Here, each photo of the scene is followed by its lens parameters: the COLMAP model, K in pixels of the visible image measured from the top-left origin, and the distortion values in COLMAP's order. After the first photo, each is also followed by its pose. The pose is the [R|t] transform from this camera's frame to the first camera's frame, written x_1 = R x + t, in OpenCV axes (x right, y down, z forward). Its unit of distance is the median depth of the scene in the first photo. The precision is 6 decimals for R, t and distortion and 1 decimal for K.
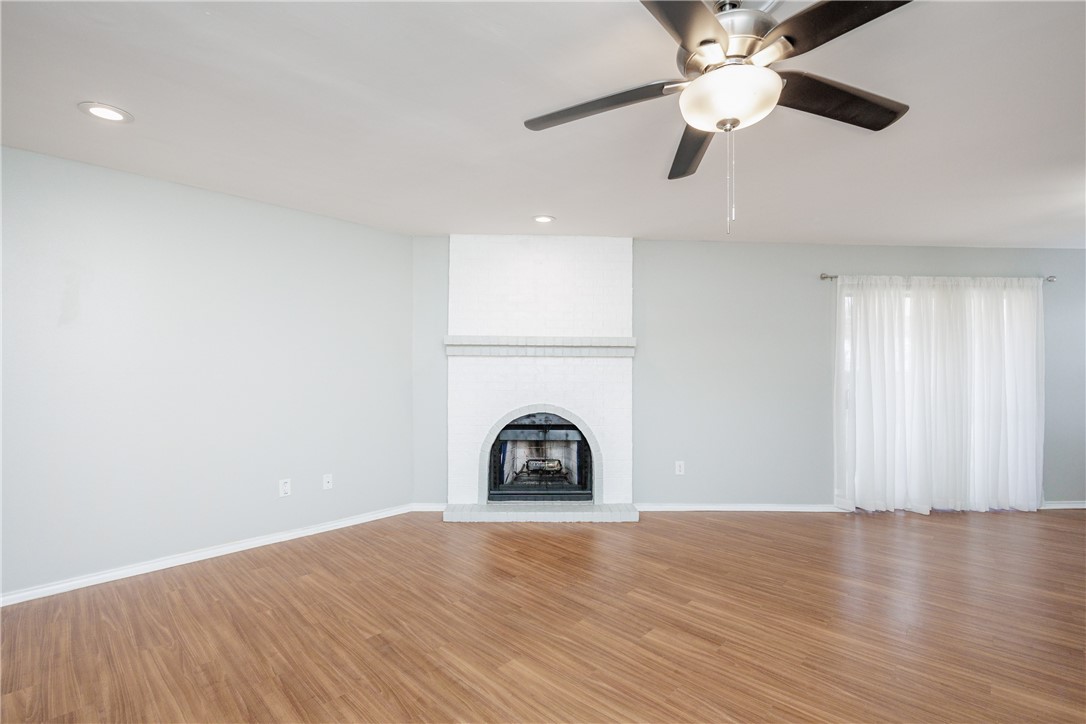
lens RADIAL K [[485.5, 0, 541.9], [0, 485.5, 360.1], [0, 0, 1]] dist [-0.020996, 0.000287]
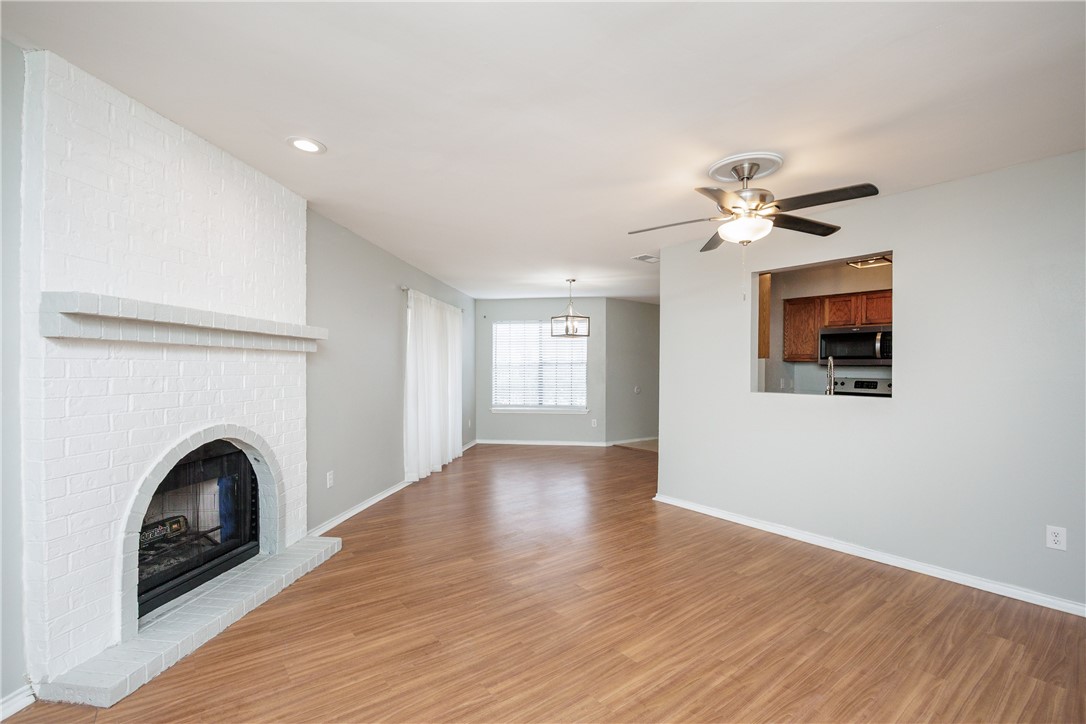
lens RADIAL K [[483.9, 0, 544.6], [0, 483.9, 367.9], [0, 0, 1]] dist [-0.018931, 0.000427]
pose [[0.144205, -0.003571, 0.989541, -0.676083], [-0.024418, 0.999676, 0.007166, 0.004074], [-0.989246, -0.025196, 0.144071, 0.632073]]
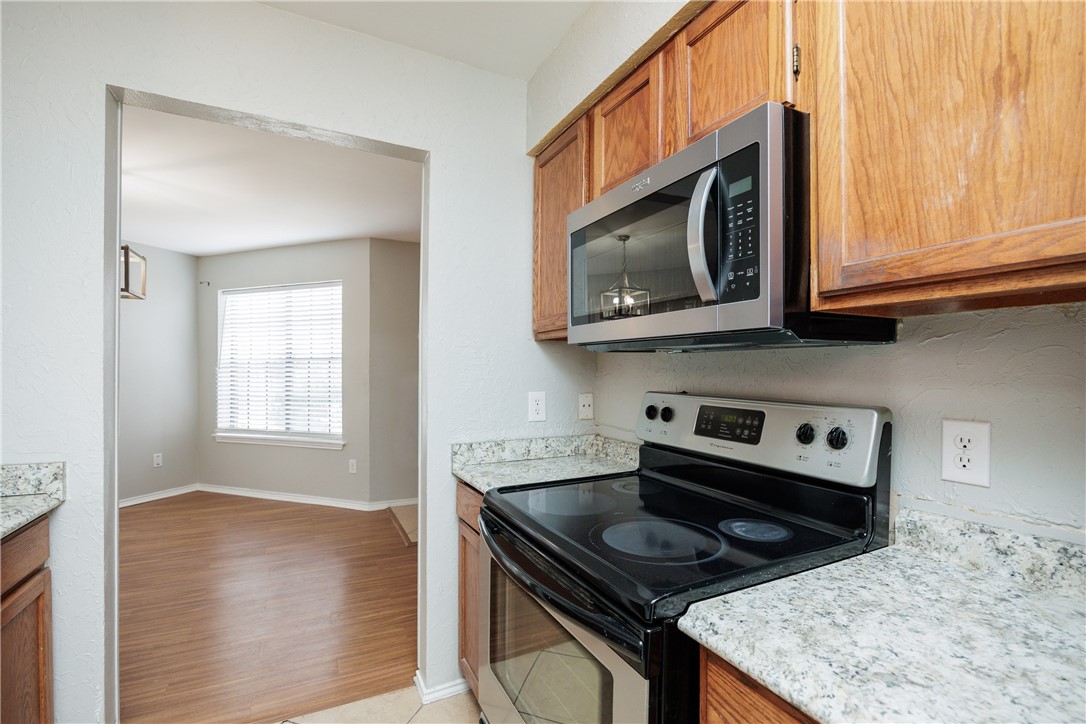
lens RADIAL K [[483.9, 0, 544.6], [0, 483.9, 367.9], [0, 0, 1]] dist [-0.018931, 0.000427]
pose [[0.331026, 0.002133, 0.943619, 0.631278], [-0.021432, 0.999756, 0.005258, 0.001918], [-0.943378, -0.021964, 0.330992, -0.181672]]
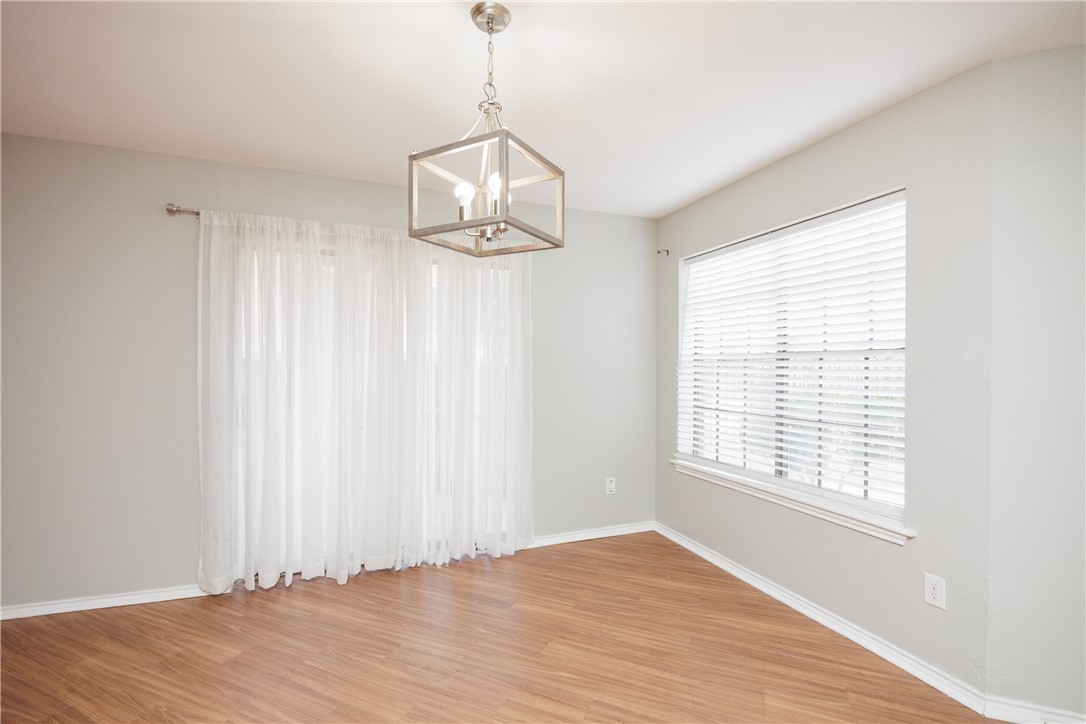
lens RADIAL K [[485.5, 0, 541.9], [0, 485.5, 360.1], [0, 0, 1]] dist [-0.020996, 0.000287]
pose [[0.936760, 0.001393, 0.349971, 1.031789], [-0.008745, 0.999773, 0.019428, -0.002579], [-0.349864, -0.021259, 0.936559, 0.355912]]
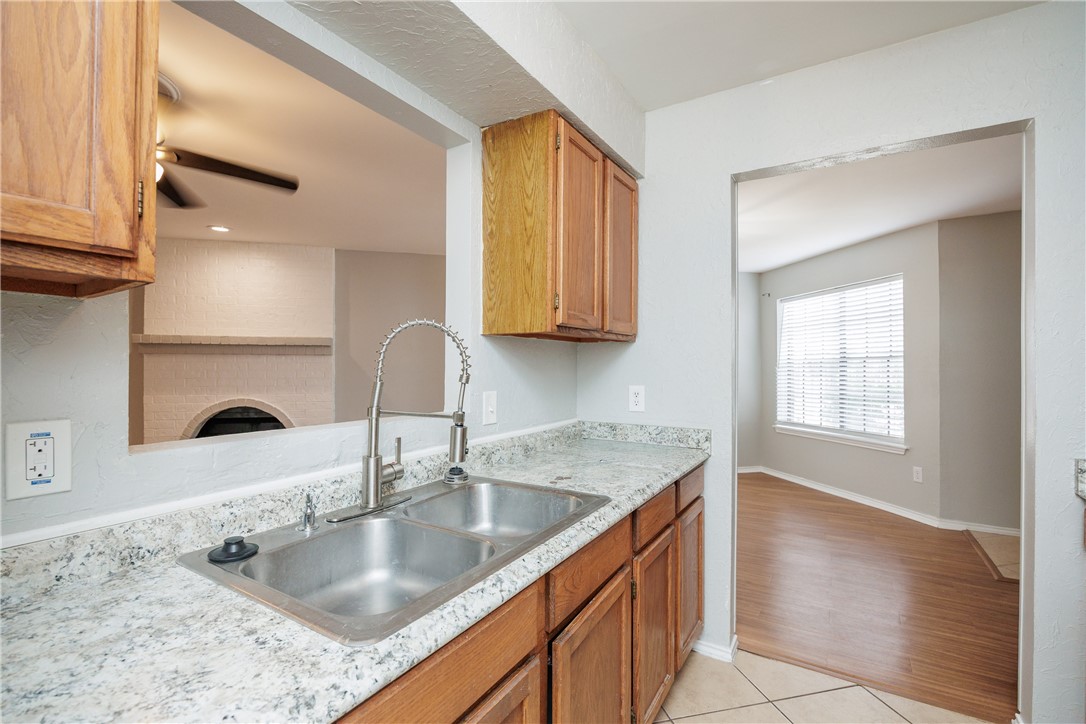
lens RADIAL K [[483.3, 0, 544.7], [0, 483.3, 366.4], [0, 0, 1]] dist [-0.013971, 0.000268]
pose [[0.978087, -0.002426, 0.208184, 0.540956], [-0.001129, 0.999856, 0.016958, -0.000386], [-0.208195, -0.016822, 0.977943, -0.229075]]
